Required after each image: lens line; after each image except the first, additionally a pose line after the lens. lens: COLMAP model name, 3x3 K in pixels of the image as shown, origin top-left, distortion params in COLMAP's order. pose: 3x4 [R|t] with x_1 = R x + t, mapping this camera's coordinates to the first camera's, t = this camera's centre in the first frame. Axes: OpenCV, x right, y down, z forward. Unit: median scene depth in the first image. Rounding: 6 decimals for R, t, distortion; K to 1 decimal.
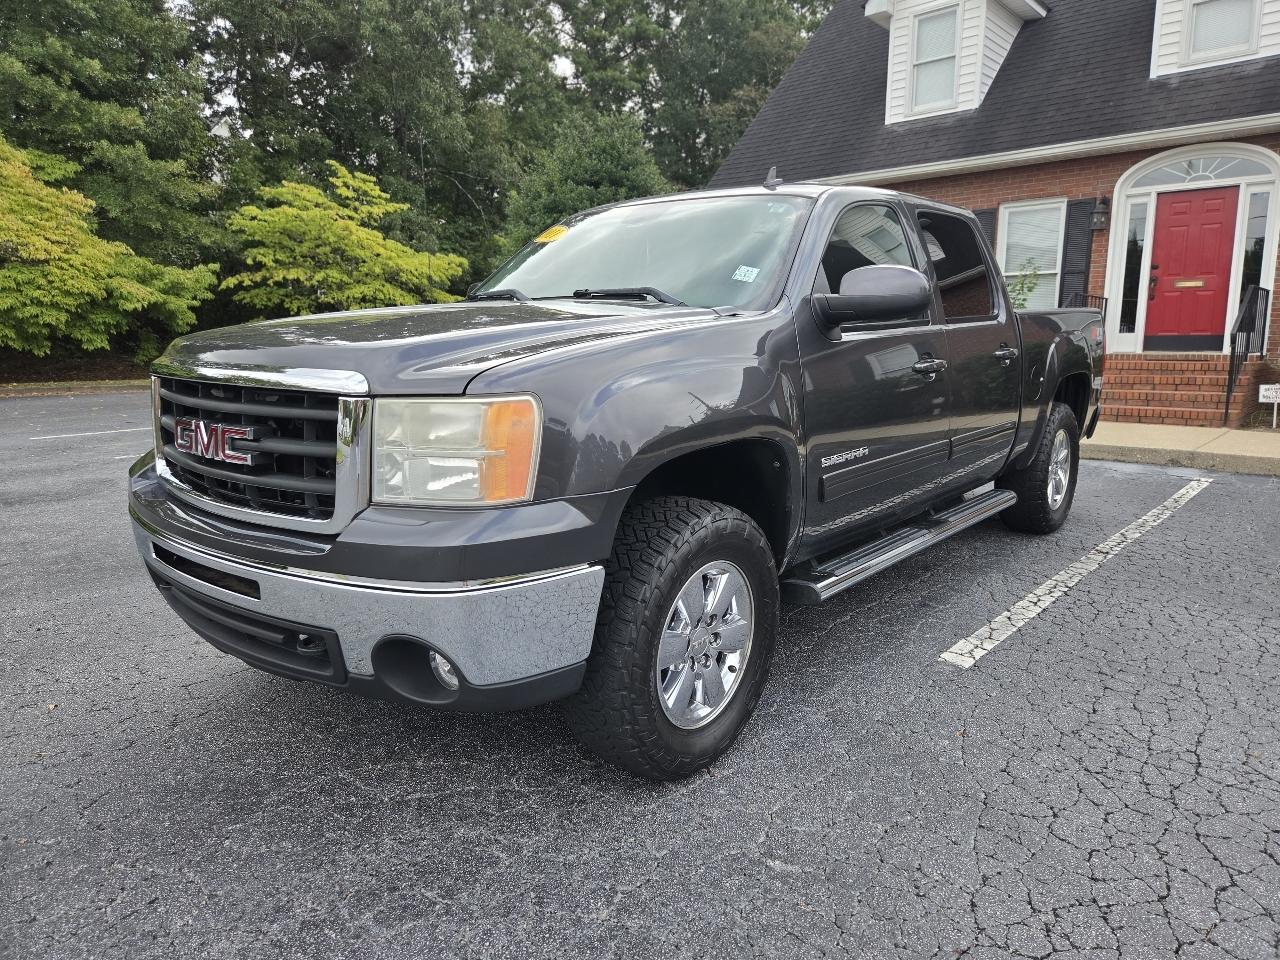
lens RADIAL K [[848.0, 0, 640.0], [0, 848.0, 480.0], [0, 0, 1]] dist [0.054766, -0.034576]
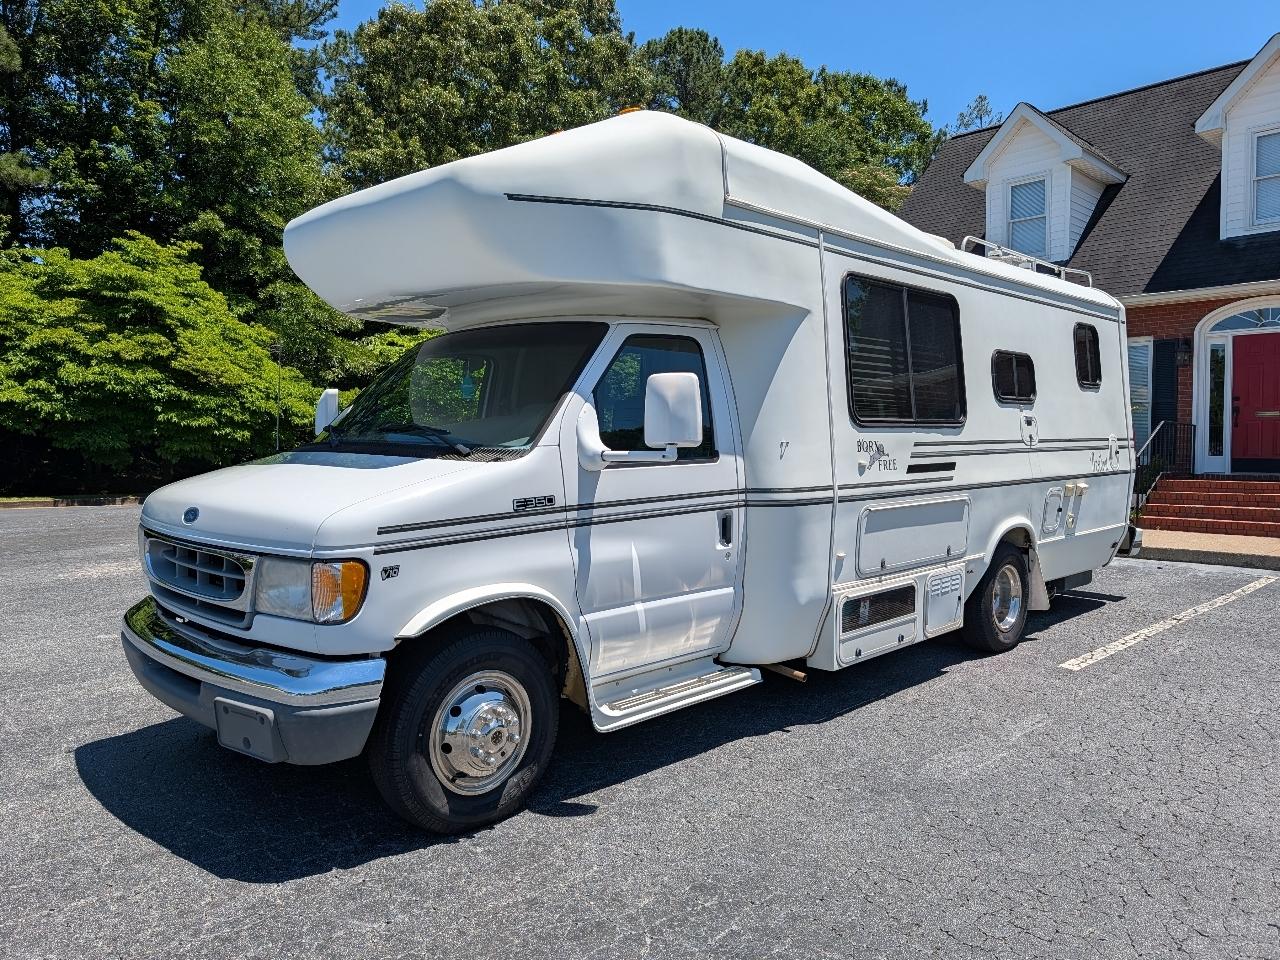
lens RADIAL K [[905.8, 0, 640.0], [0, 905.8, 480.0], [0, 0, 1]] dist [-0.000513, -0.011220]
pose [[0.996574, 0.010897, -0.081985, -0.052954], [-0.021627, 0.991126, -0.131153, 0.019811], [0.079829, 0.132477, 0.987966, -0.140226]]
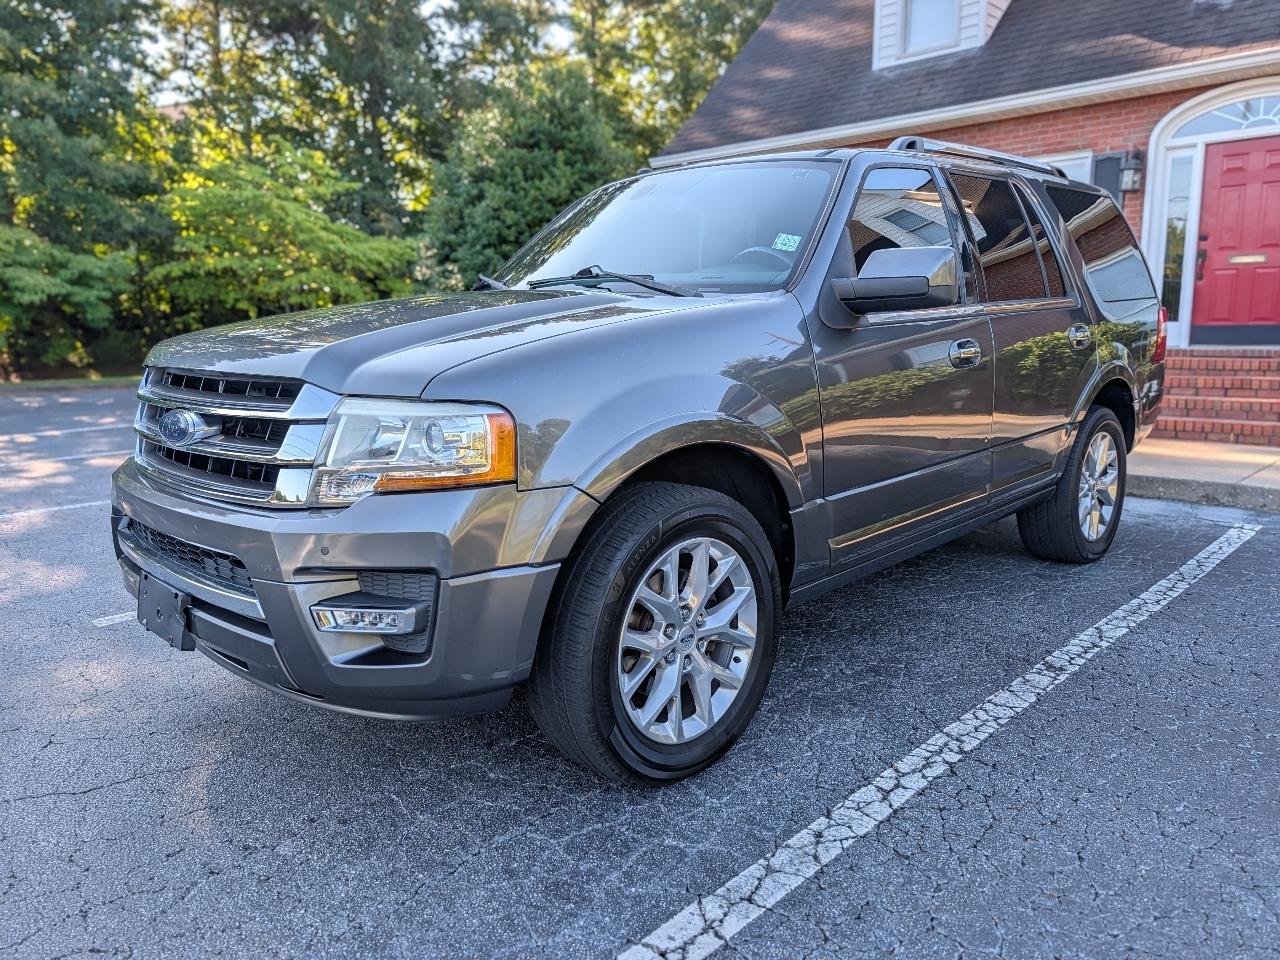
lens RADIAL K [[921.8, 0, 616.6], [0, 921.8, 481.5], [0, 0, 1]] dist [0.002731, -0.002532]
pose [[0.998657, 0.005103, -0.051560, 0.071956], [-0.005408, 0.999969, -0.005771, -0.012075], [0.051529, 0.006042, 0.998653, 0.090237]]
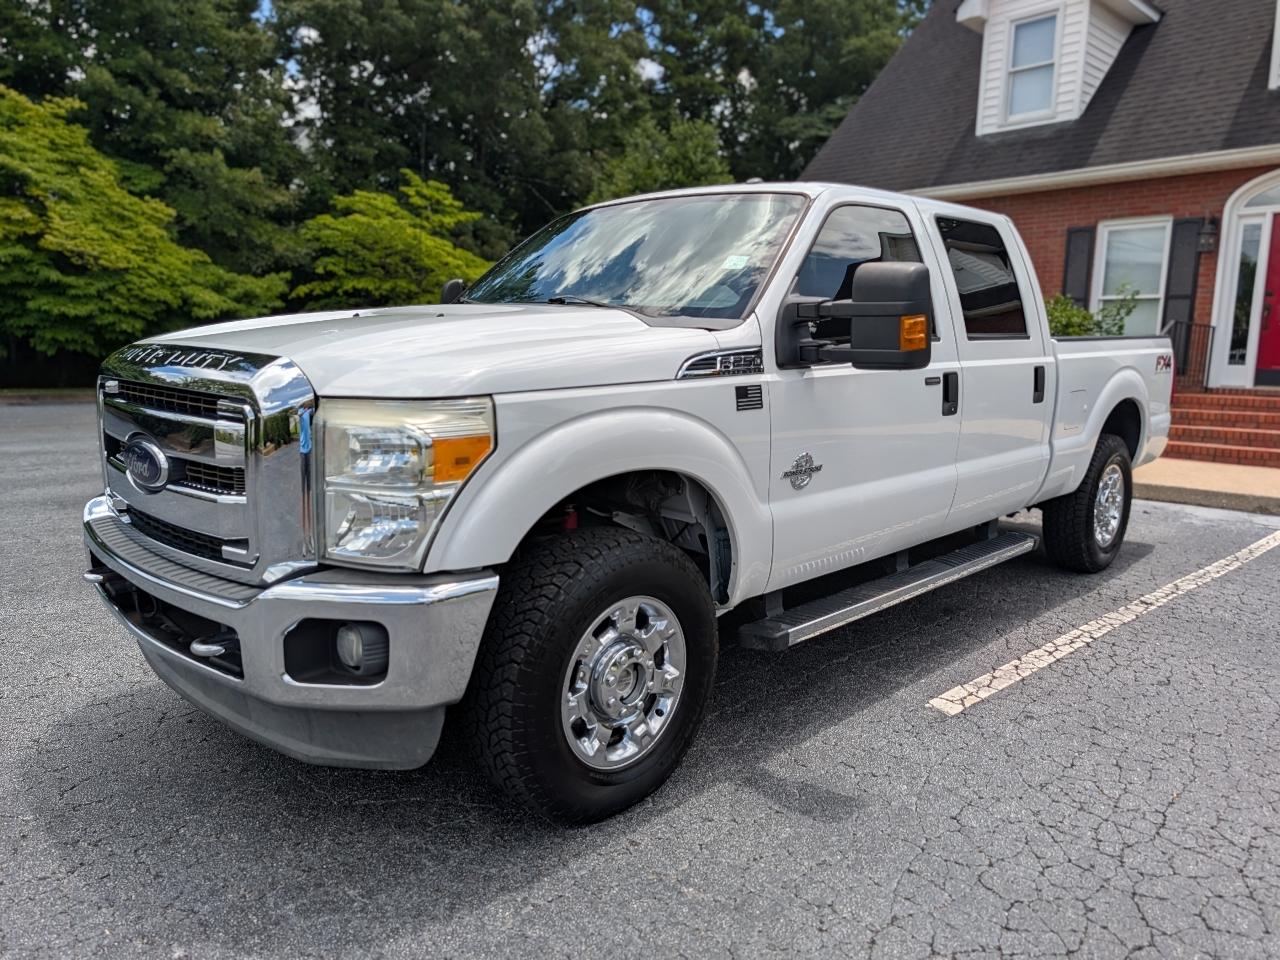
lens RADIAL K [[909.6, 0, 639.0], [0, 909.6, 492.1], [0, 0, 1]] dist [0.009784, -0.002201]
pose [[0.995130, 0.036630, -0.091518, 0.021453], [-0.037913, 0.999205, -0.012324, -0.000897], [0.090993, 0.015733, 0.995727, -0.010148]]
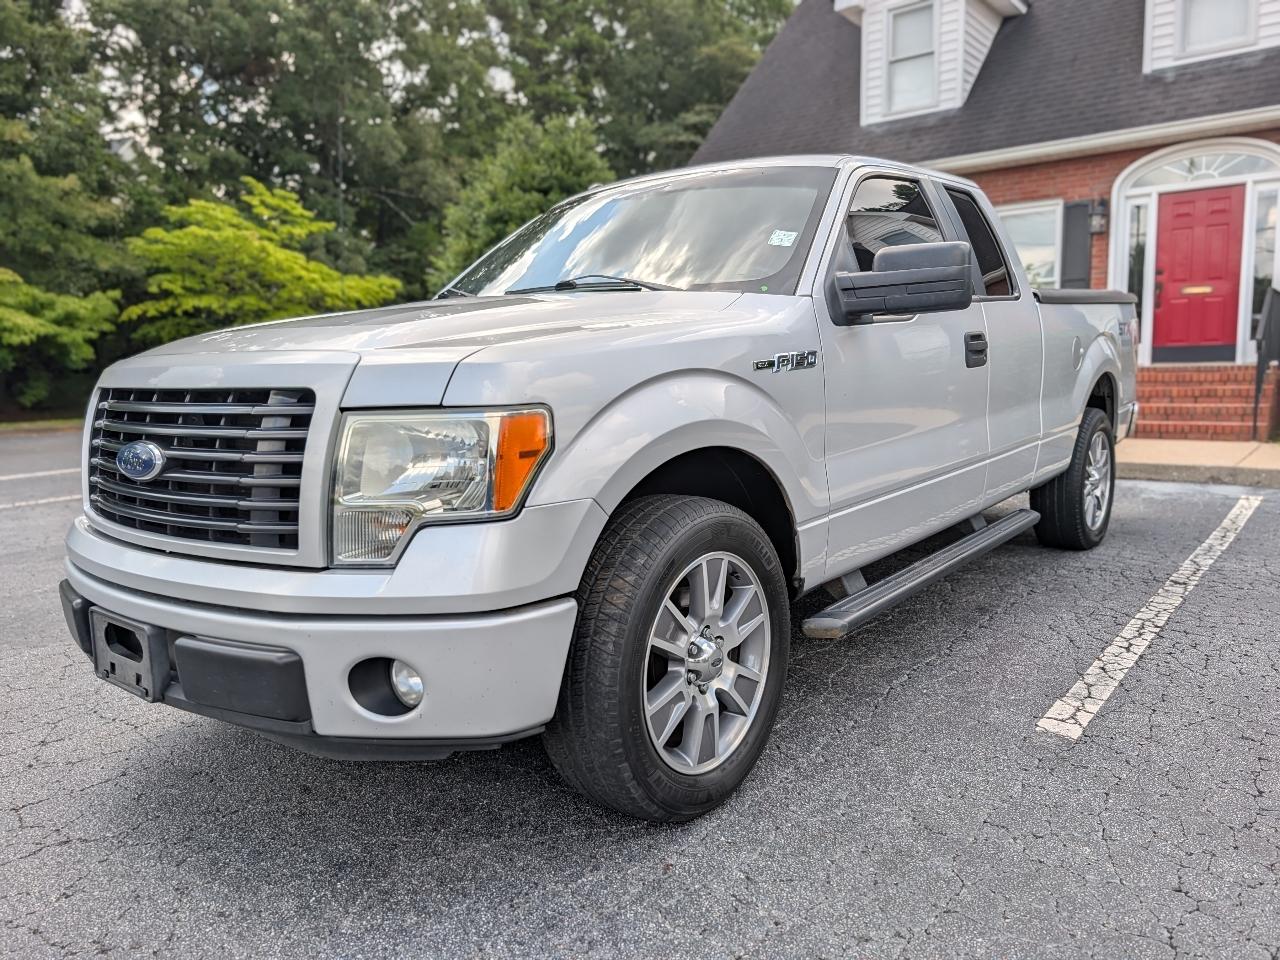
lens RADIAL K [[923.2, 0, 644.6], [0, 923.2, 487.7], [0, 0, 1]] dist [0.001556, -0.002080]
pose [[0.998168, -0.026213, 0.054528, -0.007633], [0.028305, 0.998879, -0.037952, 0.002943], [-0.053472, 0.039426, 0.997791, 0.035310]]
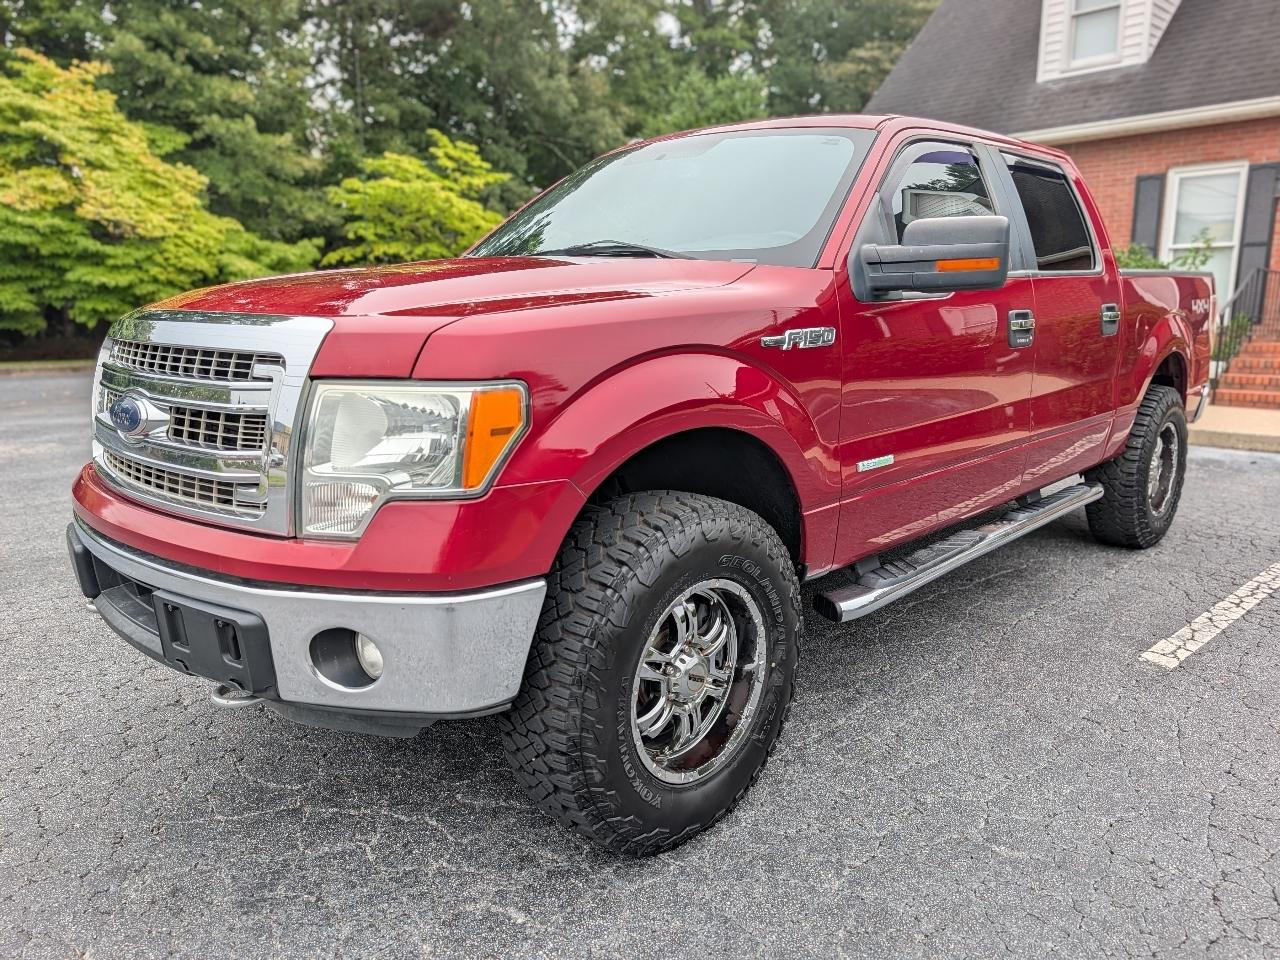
lens RADIAL K [[914.0, 0, 648.8], [0, 914.0, 483.8], [0, 0, 1]] dist [0.006230, -0.000709]
pose [[0.995281, 0.021486, -0.094621, -0.018592], [-0.019836, 0.999635, 0.018344, 0.001672], [0.094981, -0.016380, 0.995344, -0.010184]]
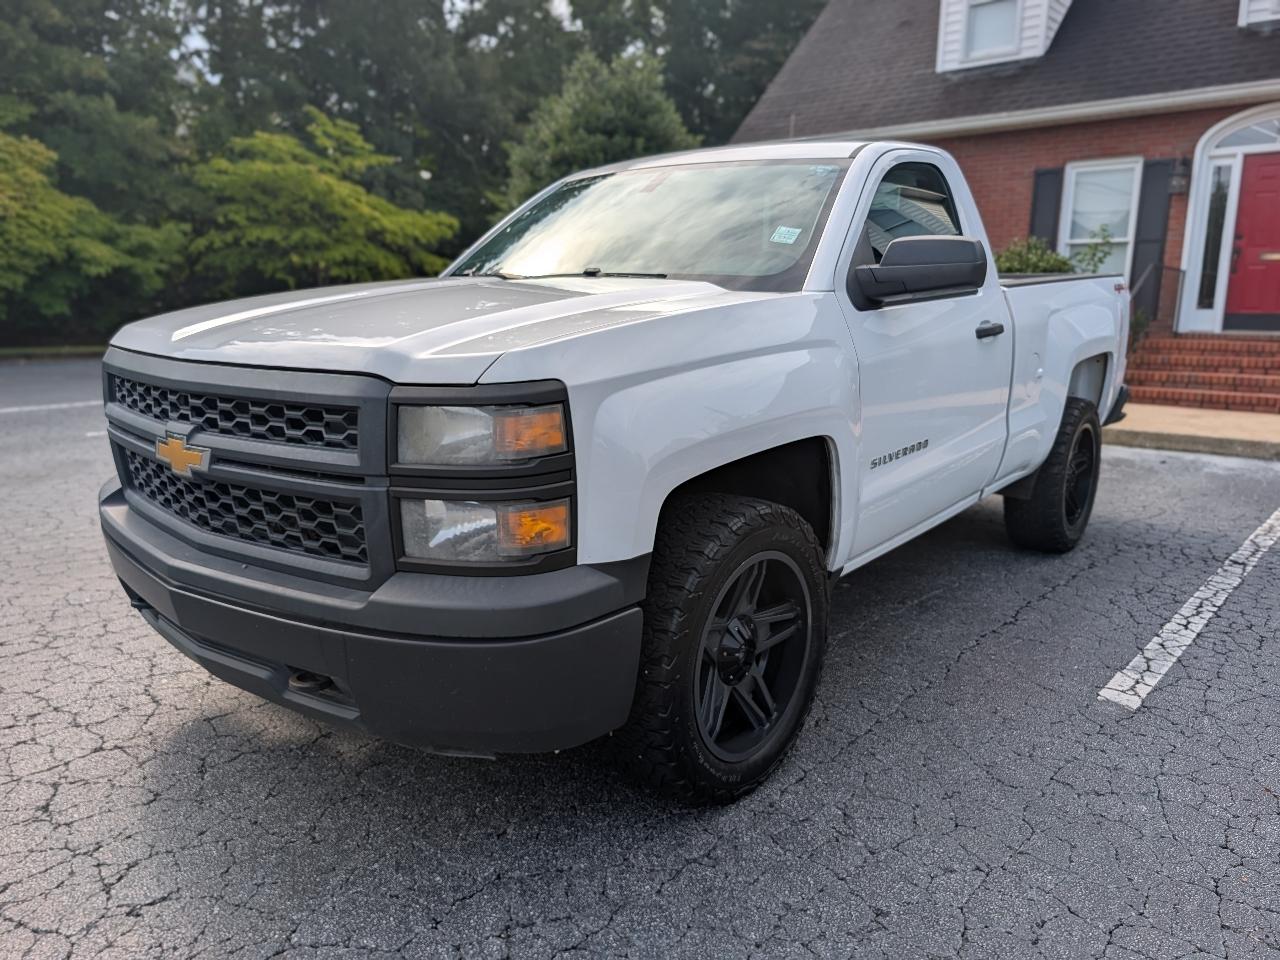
lens RADIAL K [[921.8, 0, 634.3], [0, 921.8, 494.4], [0, 0, 1]] dist [0.004151, -0.008901]
pose [[0.999936, 0.011200, 0.001304, -0.020900], [-0.011239, 0.999329, 0.034852, -0.003153], [-0.000913, -0.034864, 0.999392, 0.019338]]
